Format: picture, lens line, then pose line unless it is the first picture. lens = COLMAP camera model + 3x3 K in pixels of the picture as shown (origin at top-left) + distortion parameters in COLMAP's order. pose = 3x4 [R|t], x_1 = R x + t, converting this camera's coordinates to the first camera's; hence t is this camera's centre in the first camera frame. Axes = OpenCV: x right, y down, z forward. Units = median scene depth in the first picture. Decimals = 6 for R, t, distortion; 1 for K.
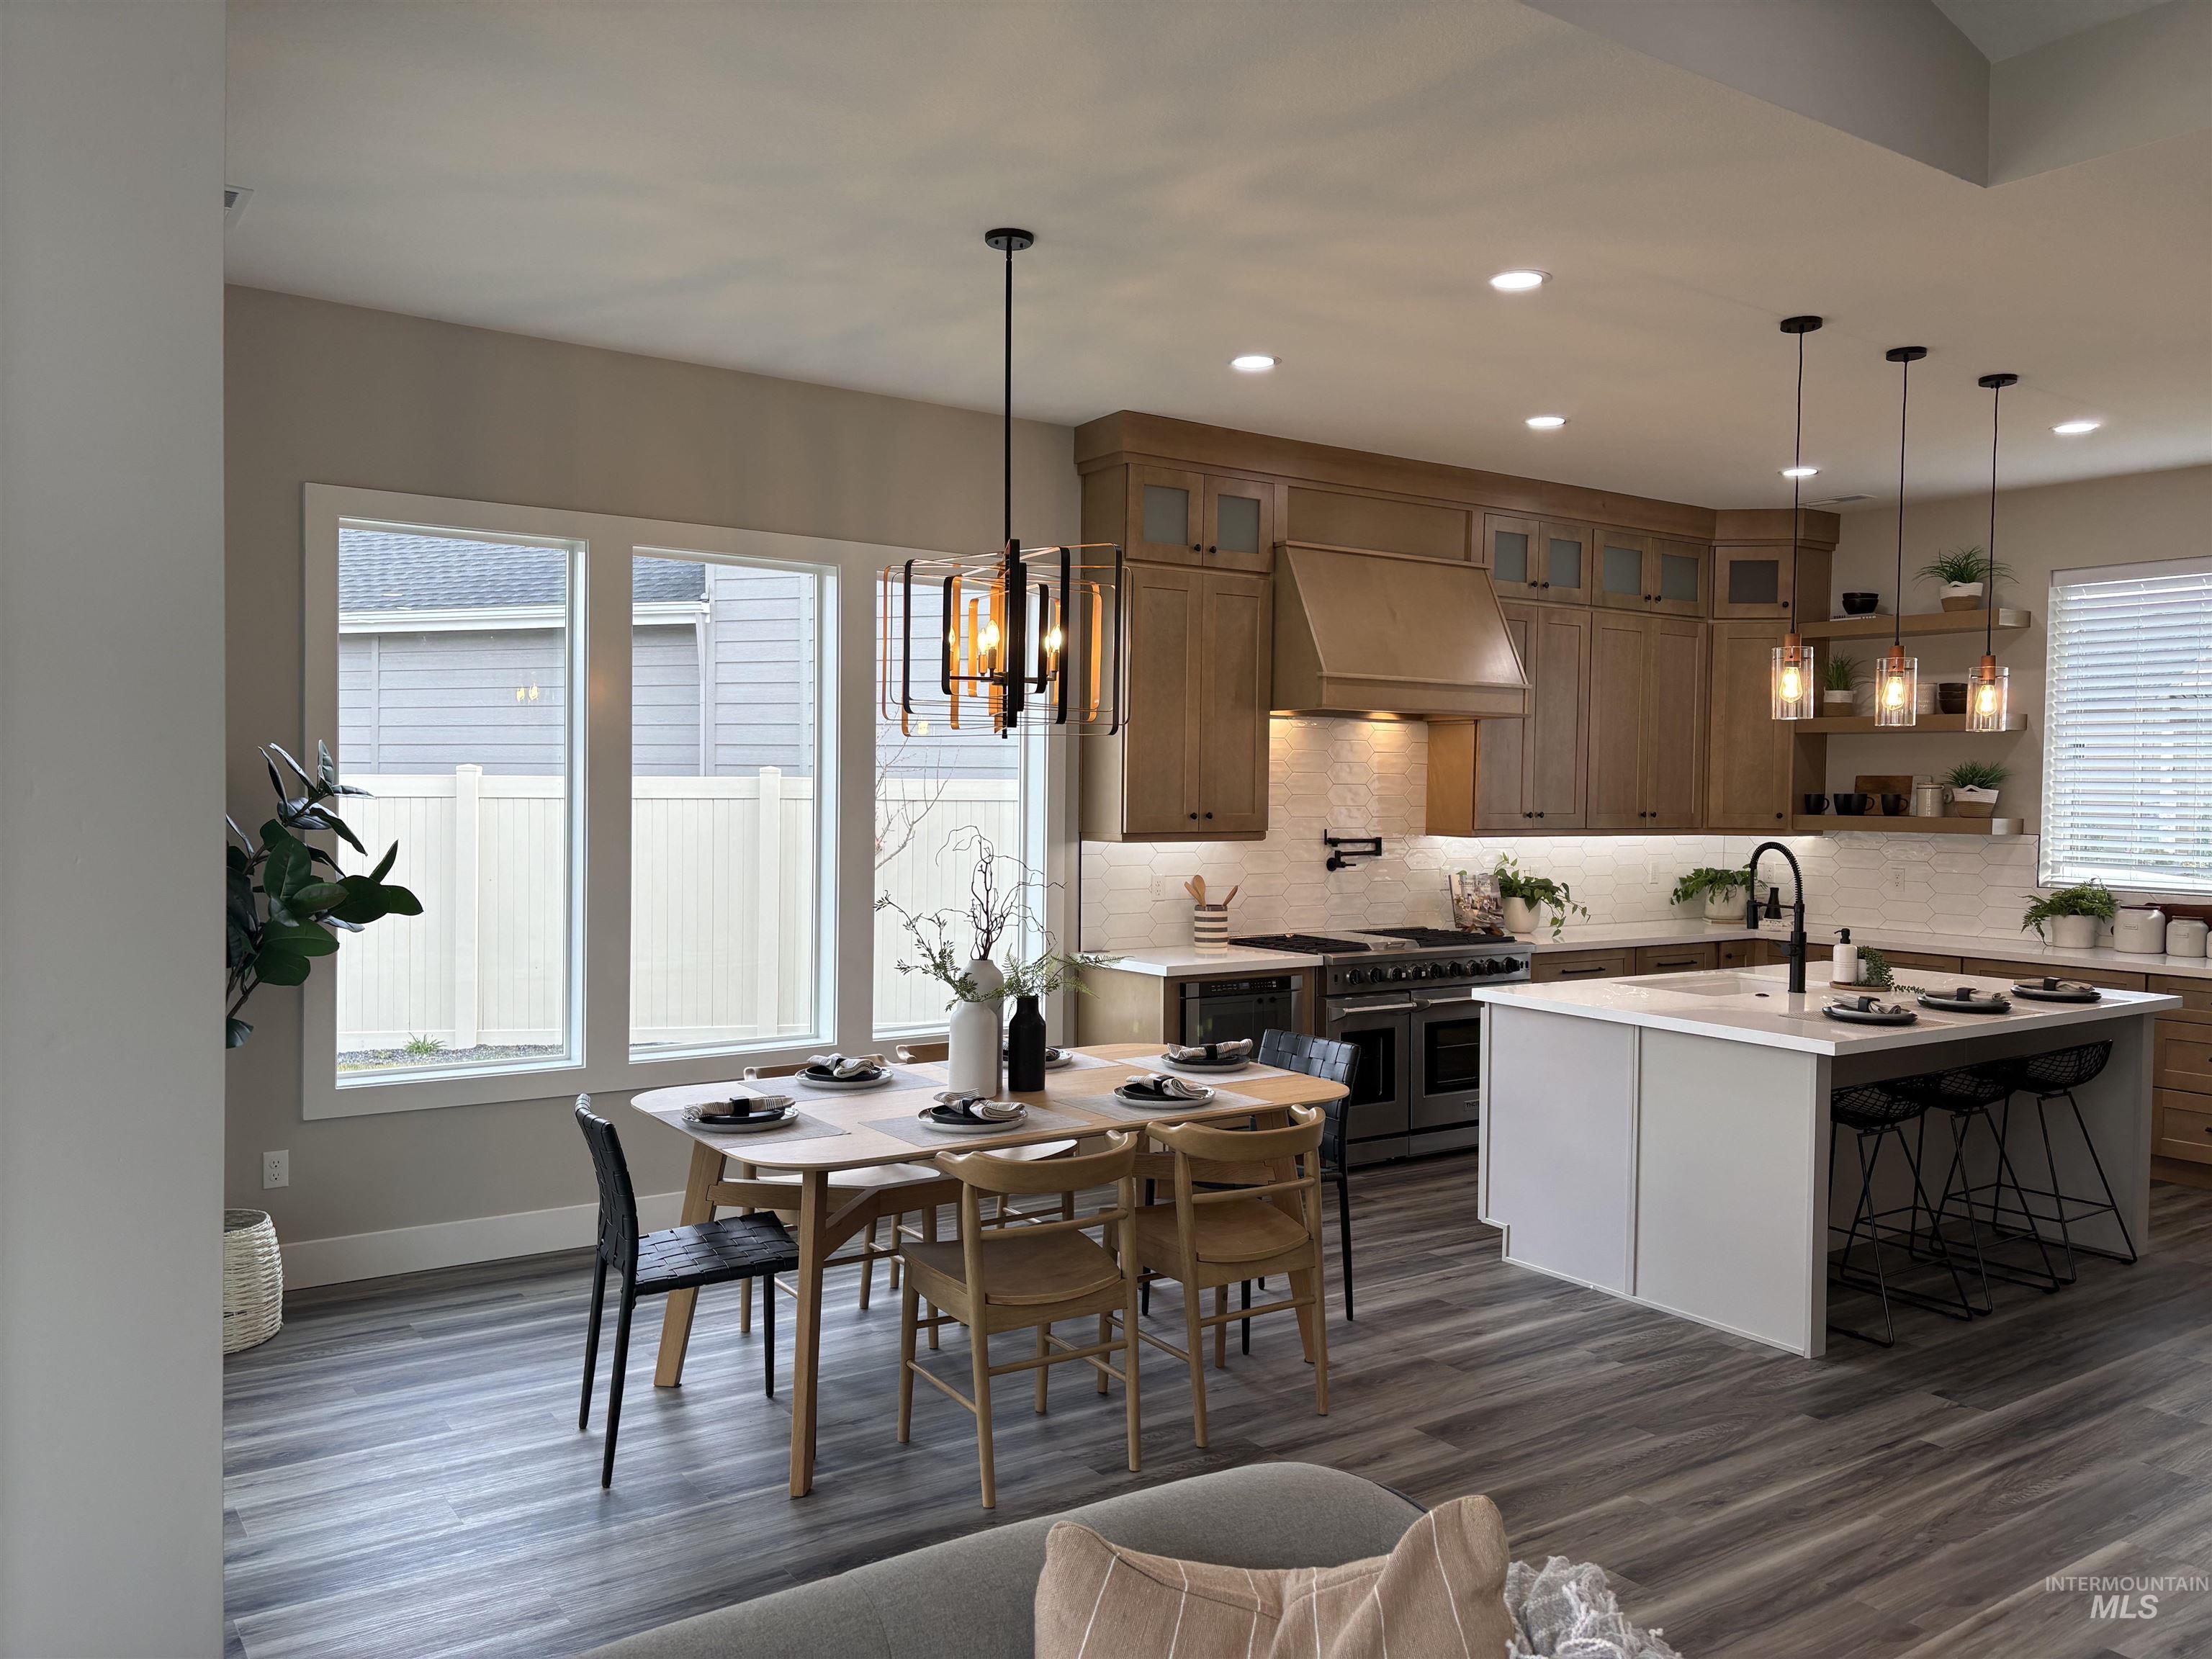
lens RADIAL K [[1680.6, 0, 1106.0], [0, 1680.6, 829.5], [0, 0, 1]] dist [0.085037, -0.084202]
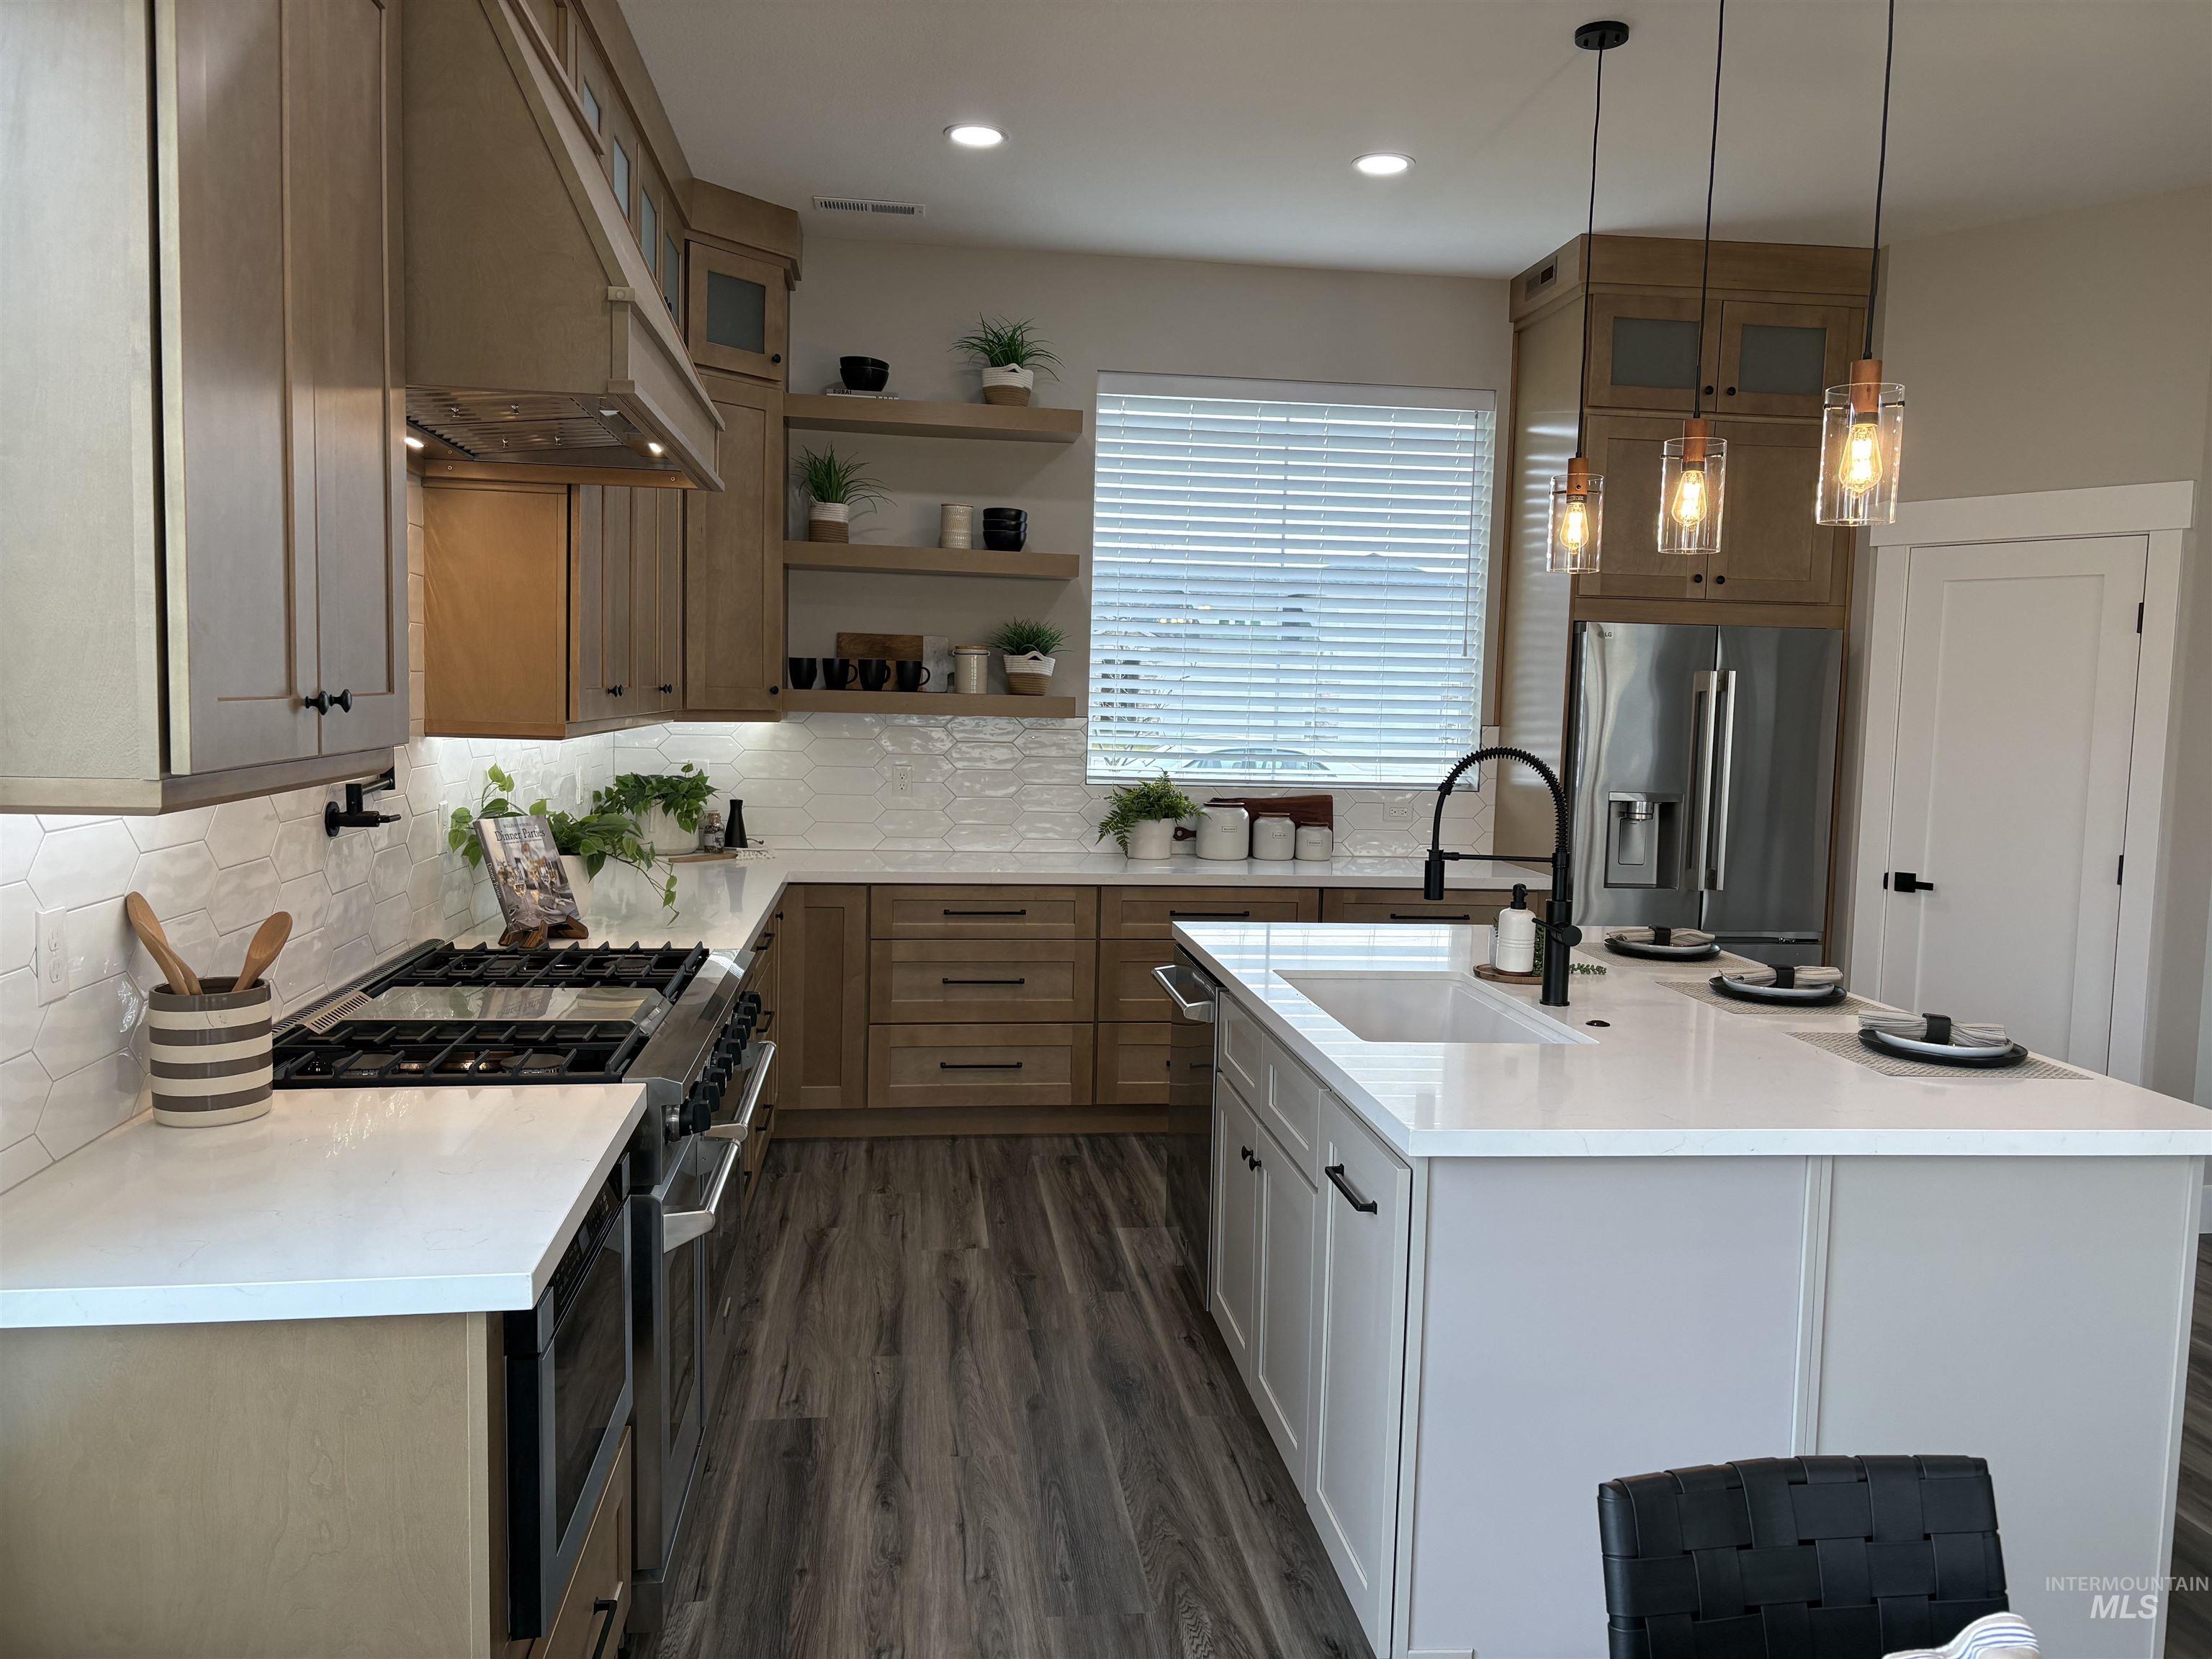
lens RADIAL K [[1686.4, 0, 1106.0], [0, 1686.4, 829.5], [0, 0, 1]] dist [0.070520, -0.079727]
pose [[0.471364, -0.073383, 0.878880, -0.130813], [0.000575, 0.996558, 0.082900, -0.009675], [-0.881939, -0.038571, 0.469784, 0.654456]]
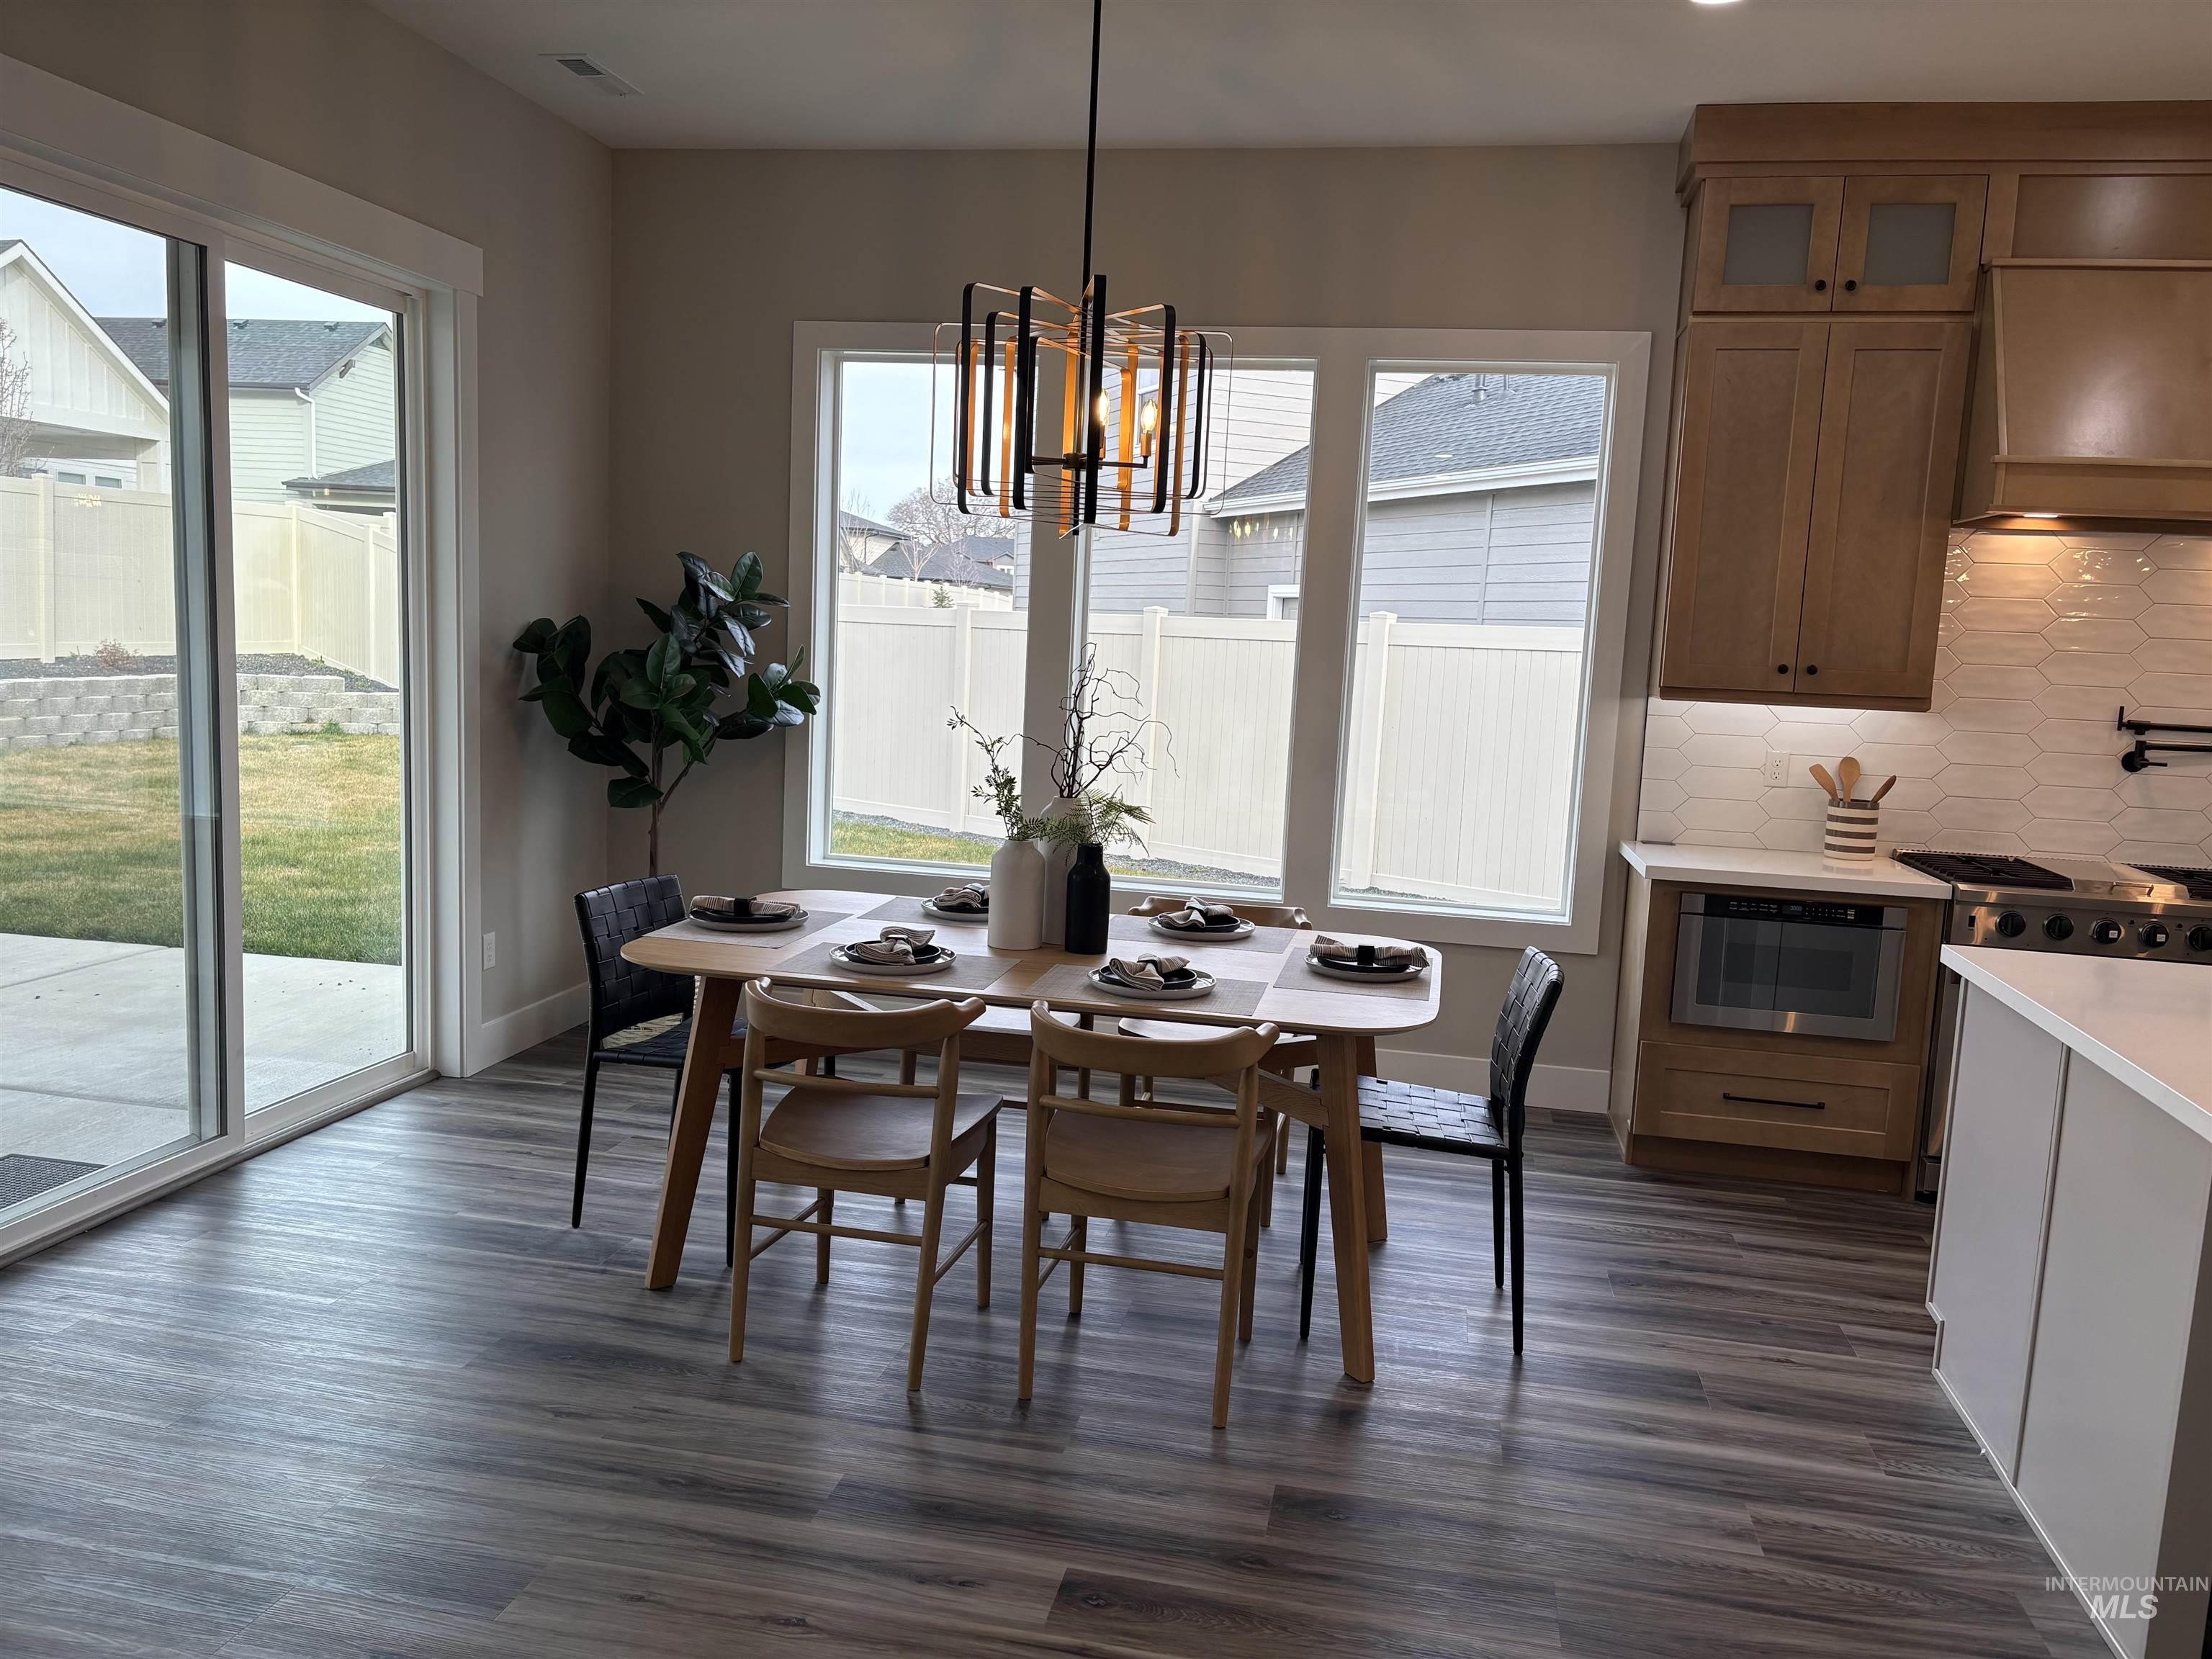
lens RADIAL K [[1680.6, 0, 1106.0], [0, 1680.6, 829.5], [0, 0, 1]] dist [0.085037, -0.084202]
pose [[0.690538, 0.108953, -0.715043, 0.337976], [-0.057931, 0.993745, 0.095475, 0.006529], [0.720973, -0.024506, 0.692530, 0.251505]]
